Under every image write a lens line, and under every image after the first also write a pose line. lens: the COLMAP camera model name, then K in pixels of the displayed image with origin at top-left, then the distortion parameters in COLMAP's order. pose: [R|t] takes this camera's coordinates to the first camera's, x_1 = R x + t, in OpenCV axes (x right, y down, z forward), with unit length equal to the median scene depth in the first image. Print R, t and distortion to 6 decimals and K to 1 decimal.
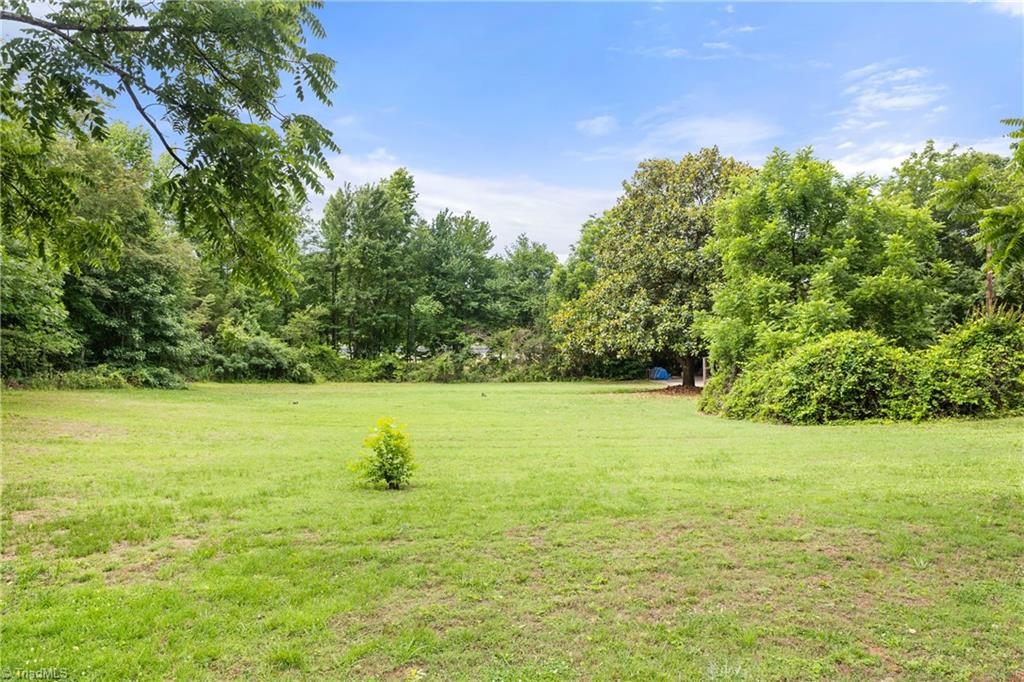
lens RADIAL K [[717.6, 0, 512.4], [0, 717.6, 339.6], [0, 0, 1]] dist [-0.001914, -0.000182]
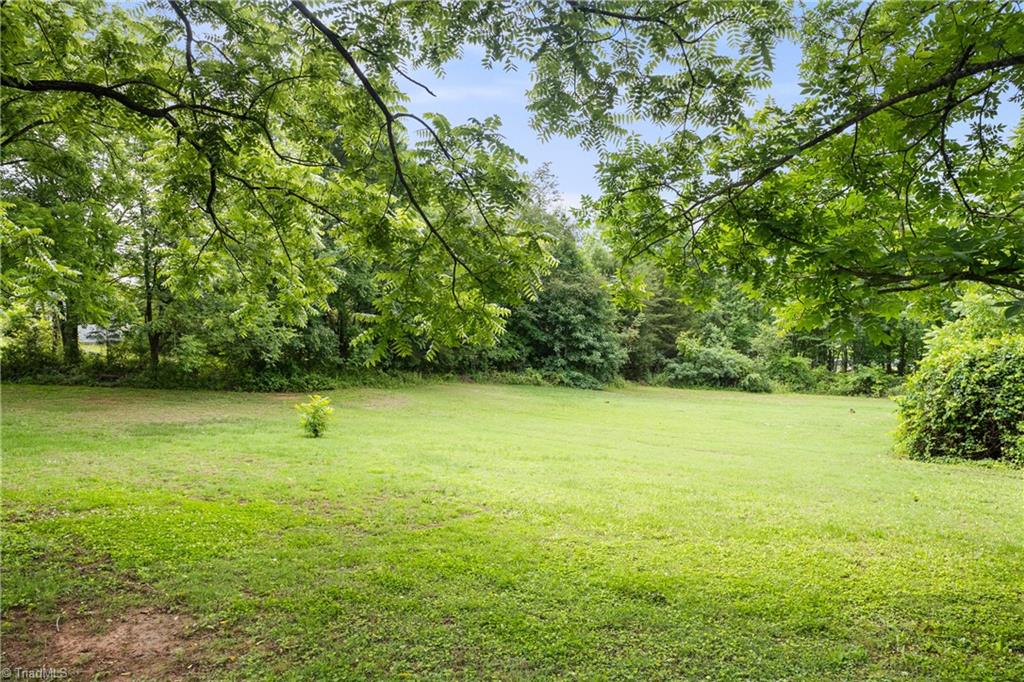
lens RADIAL K [[717.6, 0, 512.8], [0, 717.6, 343.2], [0, 0, 1]] dist [-0.001914, -0.000182]
pose [[0.594845, -0.008053, -0.803800, 0.374608], [-0.002442, 0.999927, -0.011825, 0.002247], [0.803836, 0.008997, 0.594782, 0.094564]]
